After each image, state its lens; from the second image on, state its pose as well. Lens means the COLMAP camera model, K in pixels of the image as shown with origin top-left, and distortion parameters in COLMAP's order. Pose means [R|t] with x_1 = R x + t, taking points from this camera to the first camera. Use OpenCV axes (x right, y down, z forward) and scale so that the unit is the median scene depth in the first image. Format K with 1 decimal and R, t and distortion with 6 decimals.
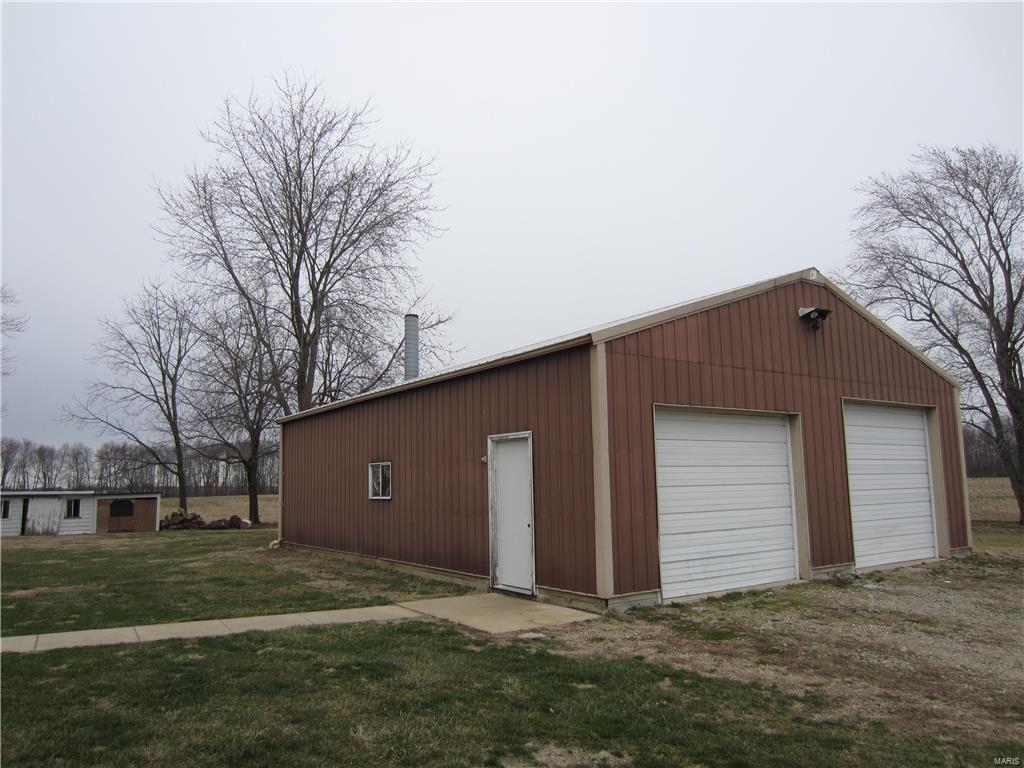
lens RADIAL K [[724.3, 0, 512.0], [0, 724.3, 384.0], [0, 0, 1]] dist [-0.050568, 0.030901]
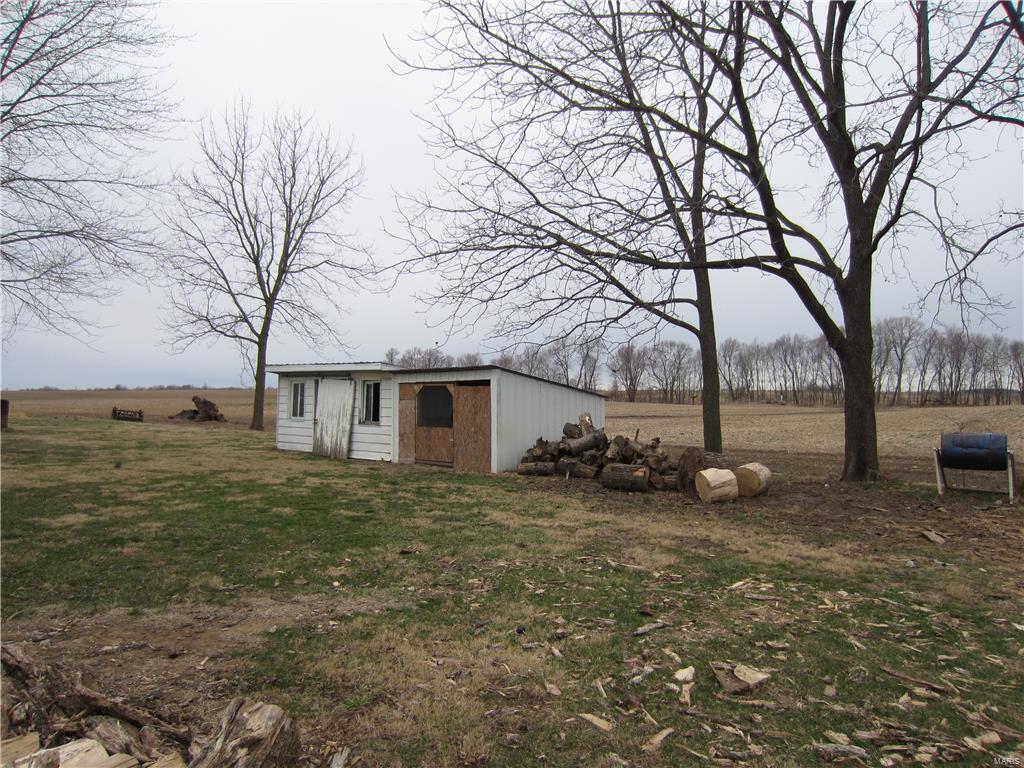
lens RADIAL K [[724.3, 0, 512.0], [0, 724.3, 384.0], [0, 0, 1]] dist [-0.050568, 0.030901]
pose [[0.313858, 0.008535, -0.949431, -0.158231], [0.120420, 0.991527, 0.048721, 0.150377], [0.941803, -0.129622, 0.310171, 0.935641]]
